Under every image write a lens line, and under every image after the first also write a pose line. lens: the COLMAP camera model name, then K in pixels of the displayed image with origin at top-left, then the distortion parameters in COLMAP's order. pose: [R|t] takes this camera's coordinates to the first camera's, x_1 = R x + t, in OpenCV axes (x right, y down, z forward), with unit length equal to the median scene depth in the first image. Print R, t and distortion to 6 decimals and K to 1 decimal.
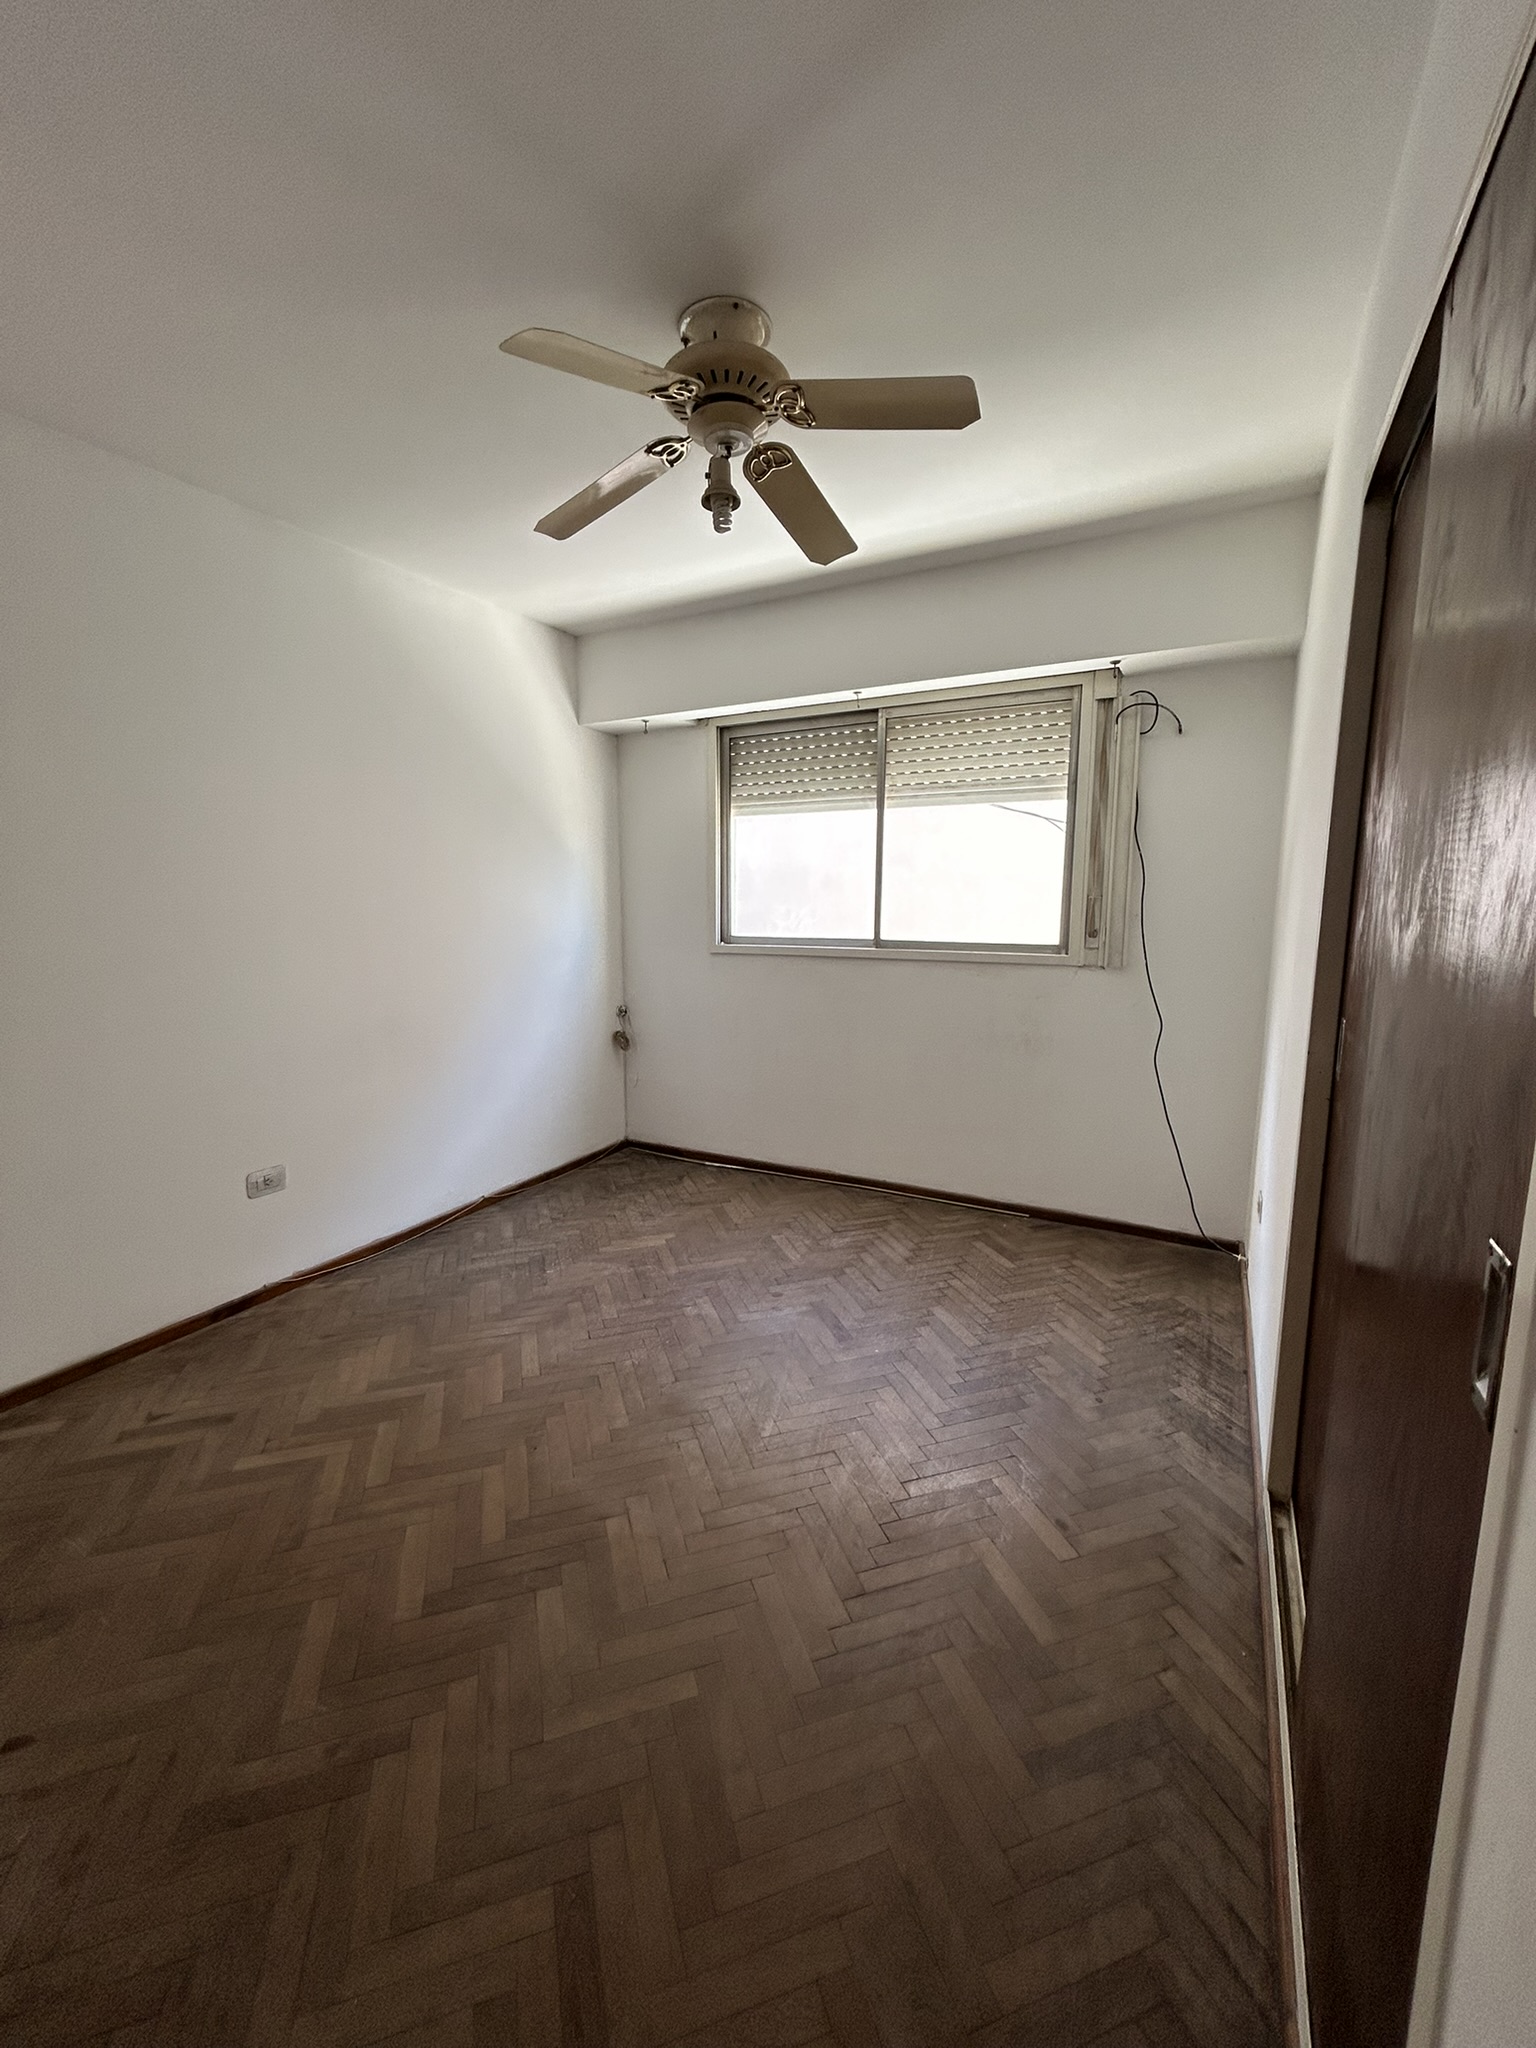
lens RADIAL K [[827.2, 0, 770.5], [0, 827.2, 1019.4], [0, 0, 1]] dist [-0.002246, -0.000162]
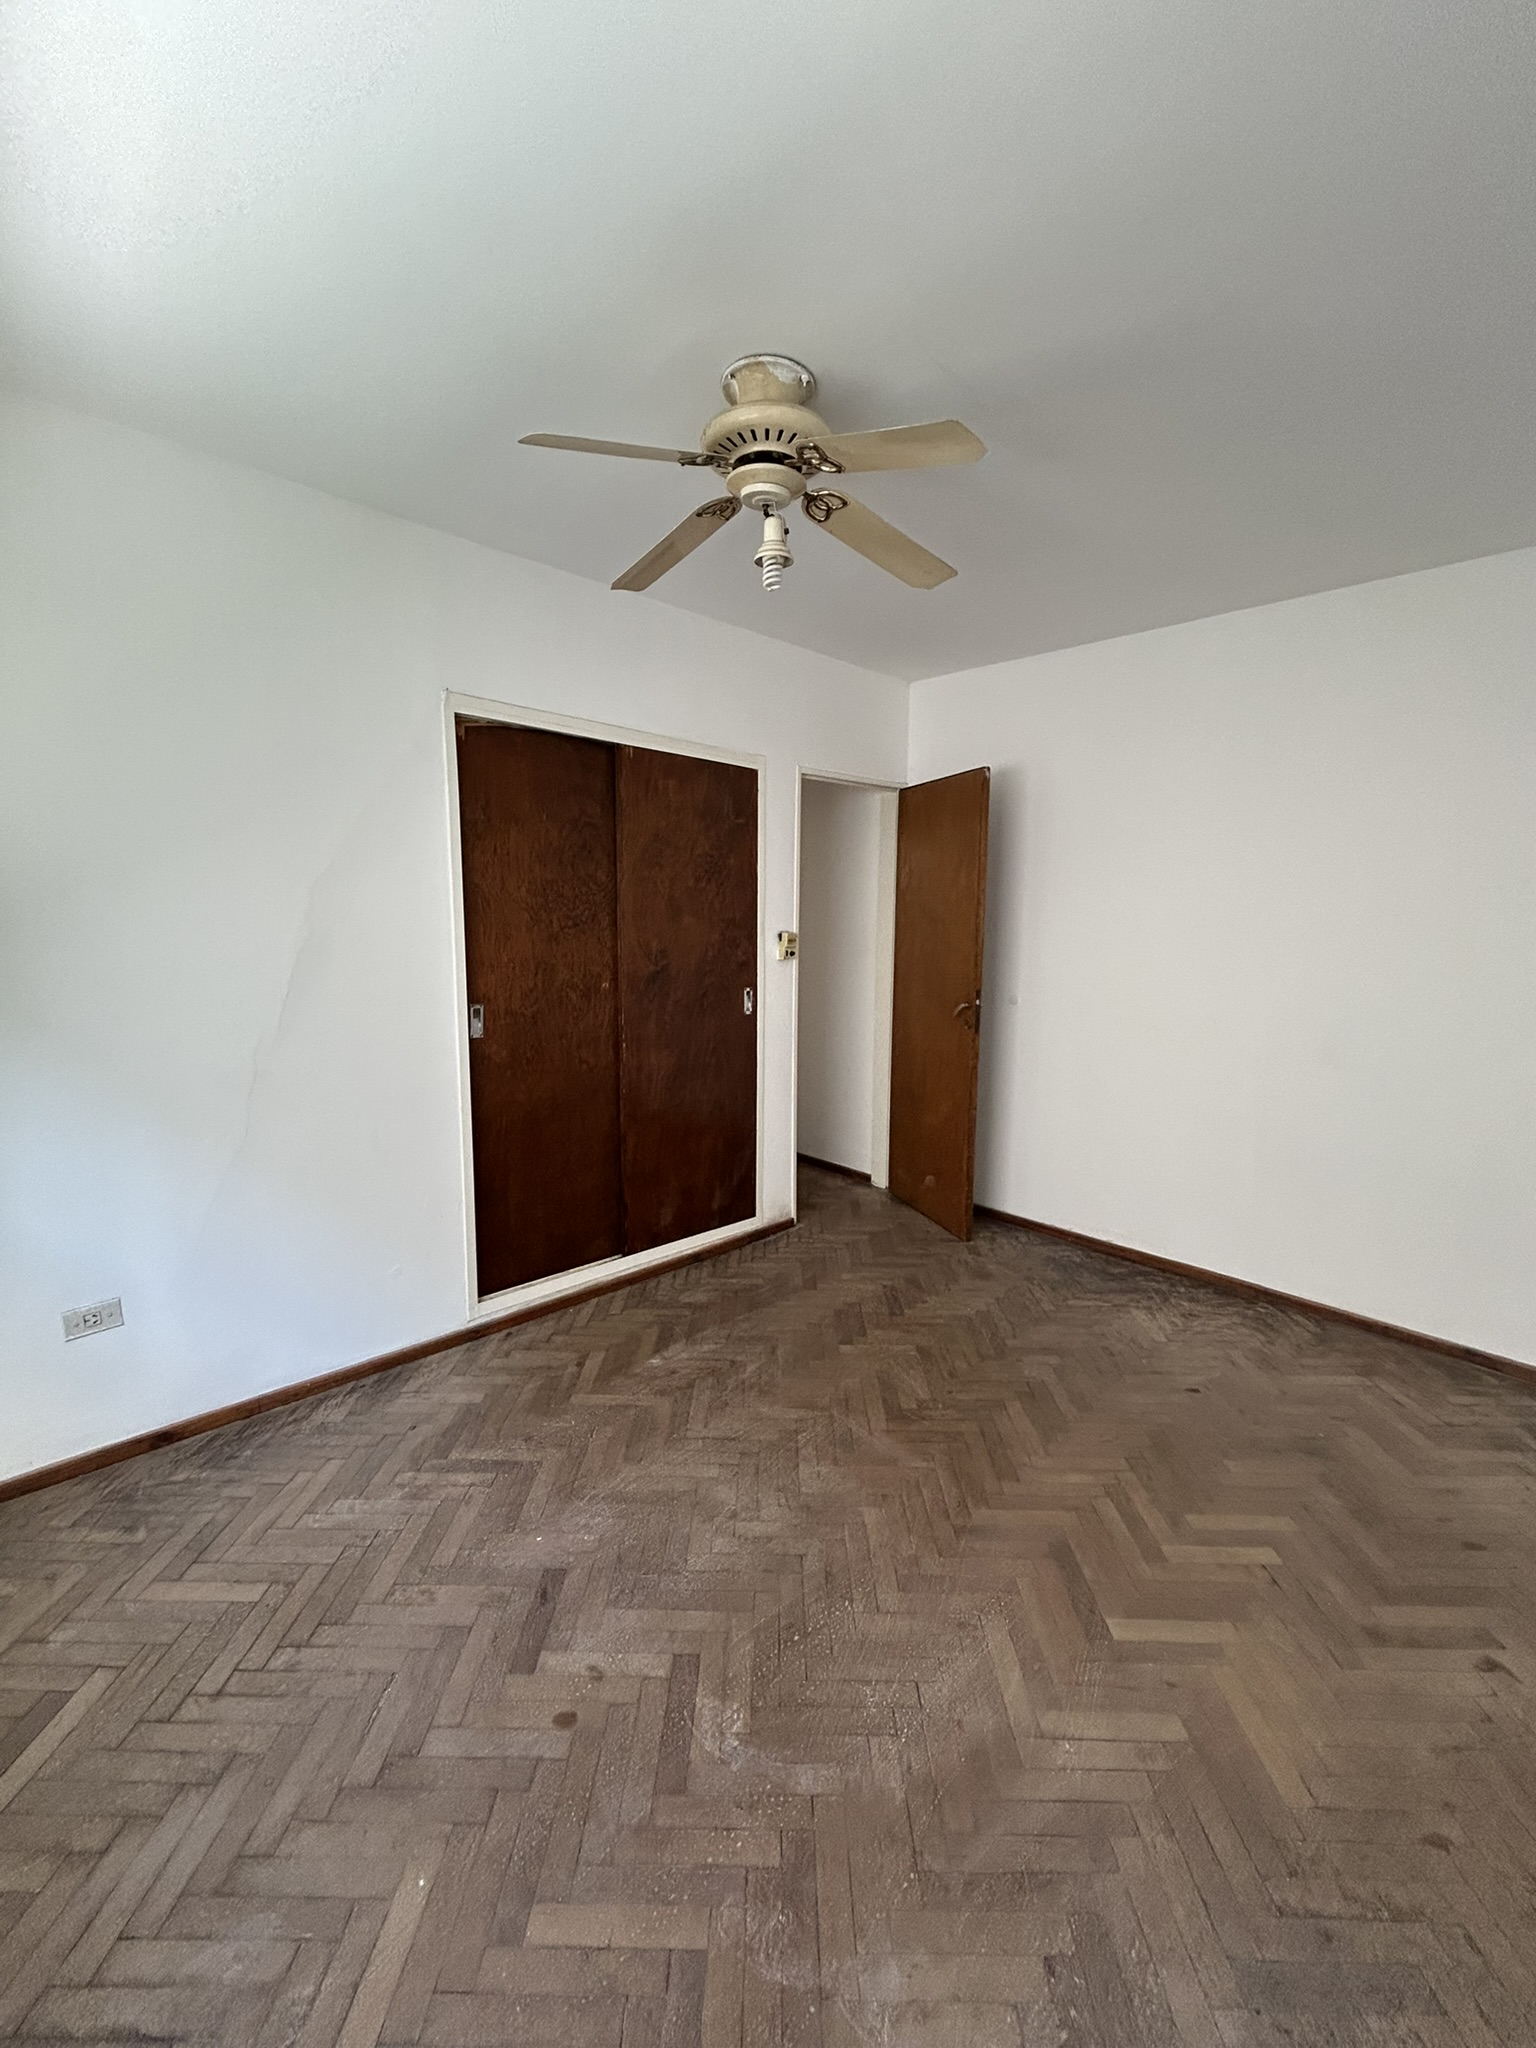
lens RADIAL K [[827.2, 0, 770.5], [0, 827.2, 1019.4], [0, 0, 1]] dist [-0.002246, -0.000162]
pose [[-0.947026, -0.050128, 0.317221, -0.259294], [0.037787, 0.963491, 0.265062, -0.226981], [-0.318927, 0.263007, -0.910556, 1.324432]]
